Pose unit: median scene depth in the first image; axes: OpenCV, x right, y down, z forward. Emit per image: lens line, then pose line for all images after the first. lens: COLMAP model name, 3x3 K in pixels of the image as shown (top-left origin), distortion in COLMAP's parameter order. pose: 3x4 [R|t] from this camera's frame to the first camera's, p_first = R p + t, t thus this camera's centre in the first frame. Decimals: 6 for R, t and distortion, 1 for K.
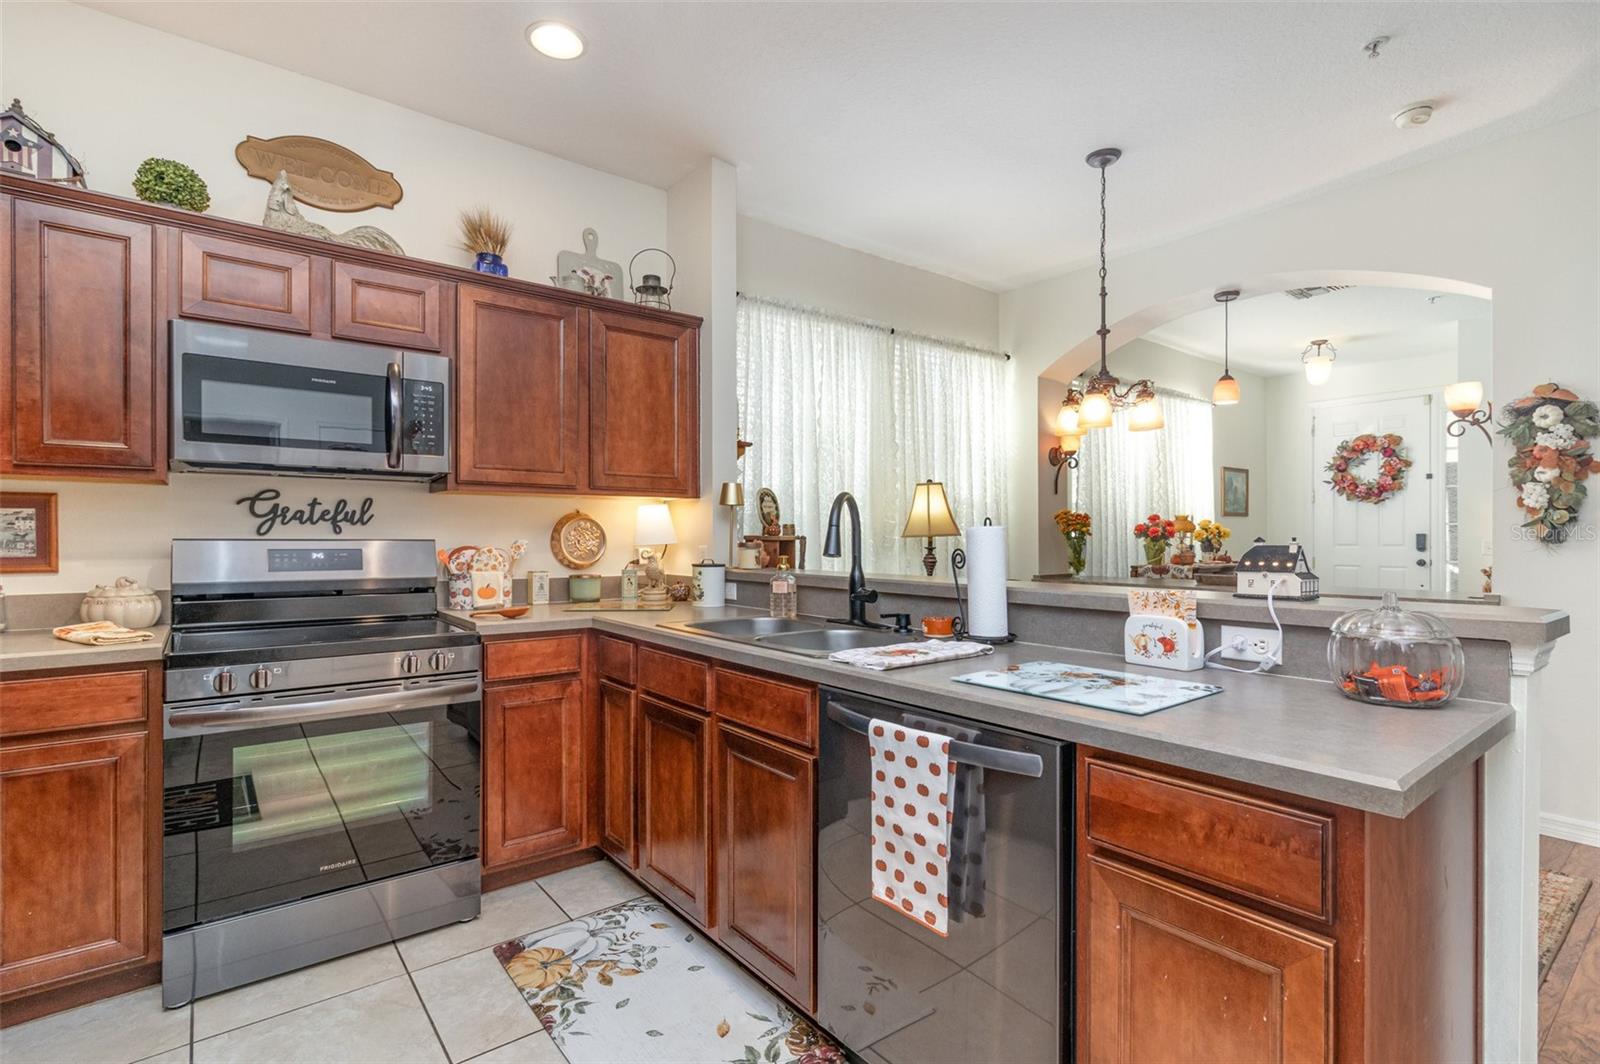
lens RADIAL K [[748.3, 0, 801.2], [0, 748.3, 536.9], [0, 0, 1]] dist [0.000647, 0.000775]
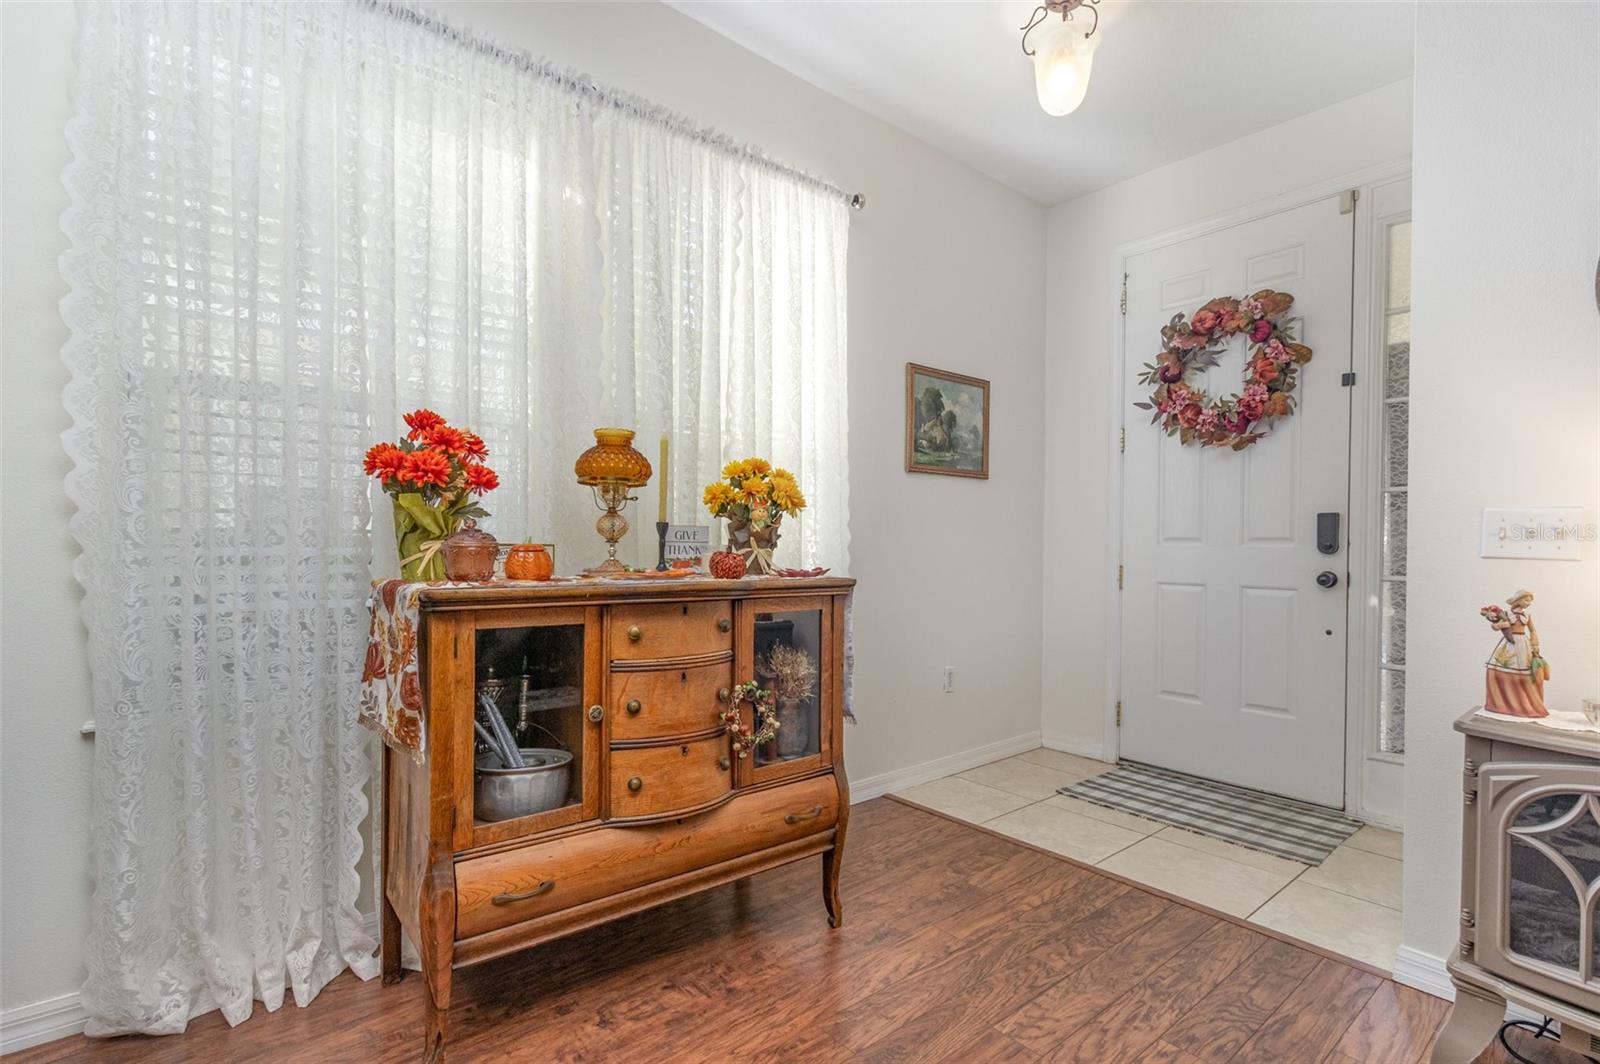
lens RADIAL K [[748.3, 0, 790.5], [0, 748.3, 551.4], [0, 0, 1]] dist [0.000647, 0.000775]
pose [[0.999592, 0.013184, 0.025326, 1.132369], [-0.013473, 0.999846, 0.011289, 0.039149], [-0.025173, -0.011626, 0.999616, 1.285090]]
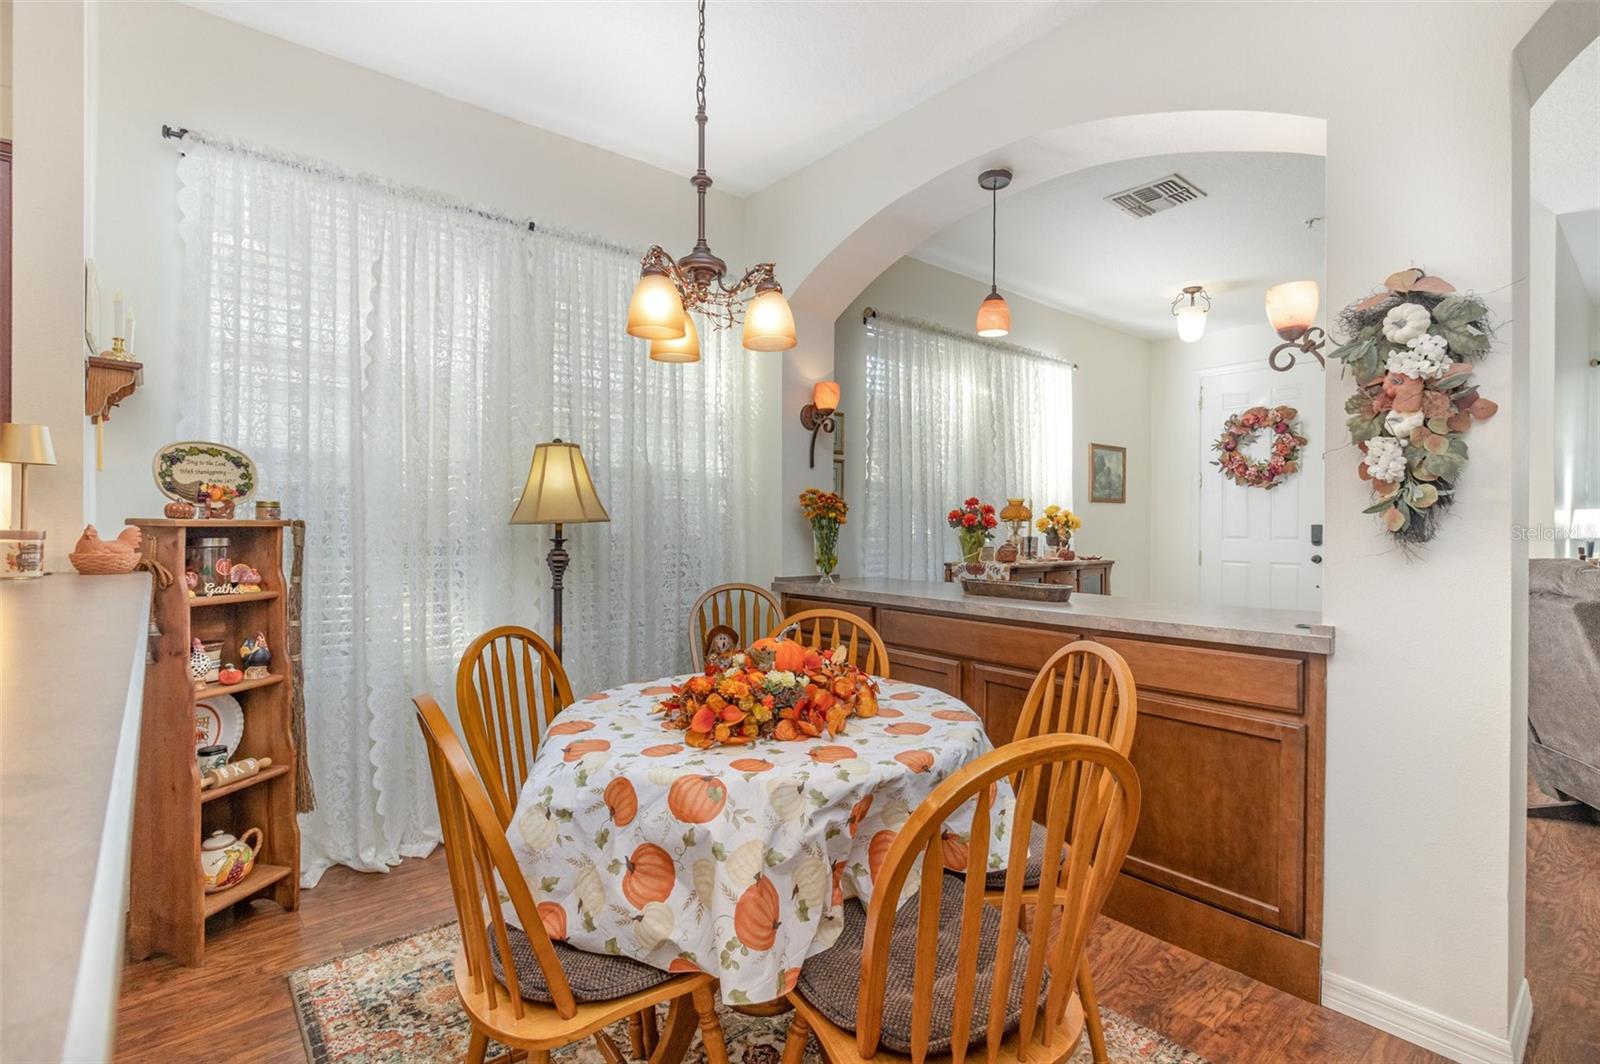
lens RADIAL K [[748.3, 0, 798.7], [0, 748.3, 524.8], [0, 0, 1]] dist [0.000647, 0.000775]
pose [[0.999090, 0.007239, 0.042028, 0.474318], [-0.007278, 0.999973, 0.000790, -0.001325], [-0.042021, -0.001095, 0.999116, 0.414621]]
